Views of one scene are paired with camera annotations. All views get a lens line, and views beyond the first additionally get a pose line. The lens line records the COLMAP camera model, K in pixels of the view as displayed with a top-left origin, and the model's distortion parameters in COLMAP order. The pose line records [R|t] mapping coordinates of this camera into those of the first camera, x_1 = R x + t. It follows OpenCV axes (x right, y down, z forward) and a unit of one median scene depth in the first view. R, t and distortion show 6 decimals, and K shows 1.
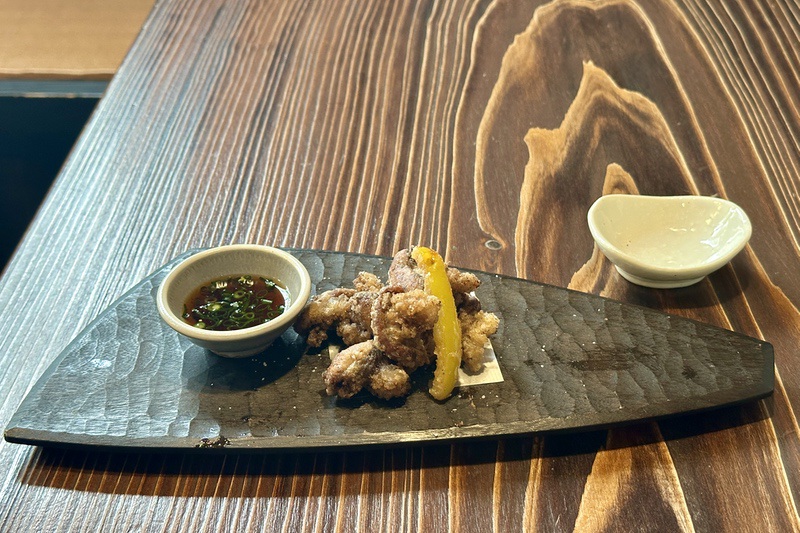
lens RADIAL K [[1123.7, 0, 403.0], [0, 1123.7, 255.4], [0, 0, 1]] dist [0.104049, -0.049562]
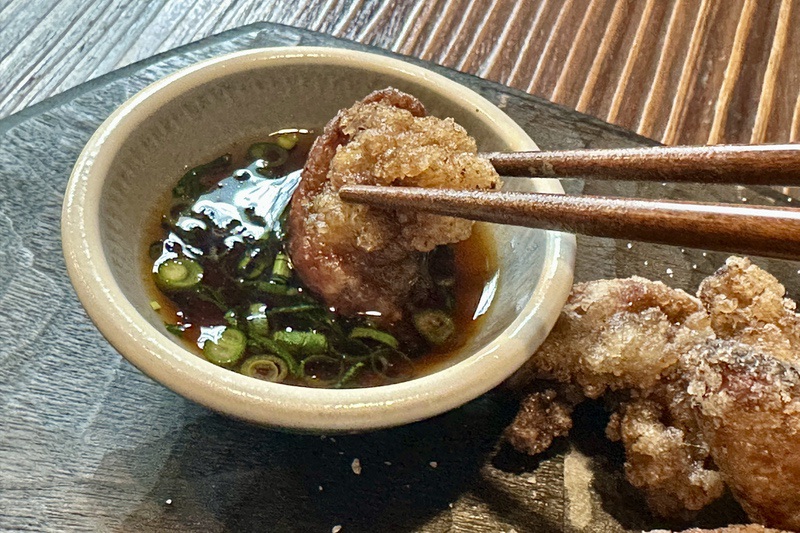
lens RADIAL K [[1138.2, 0, 400.6], [0, 1138.2, 139.1], [0, 0, 1]] dist [0.004259, -0.043948]
pose [[0.955026, 0.278172, -0.102697, -0.106536], [-0.266511, 0.957069, 0.113976, -0.028199], [0.129993, -0.081480, 0.988161, 0.720147]]
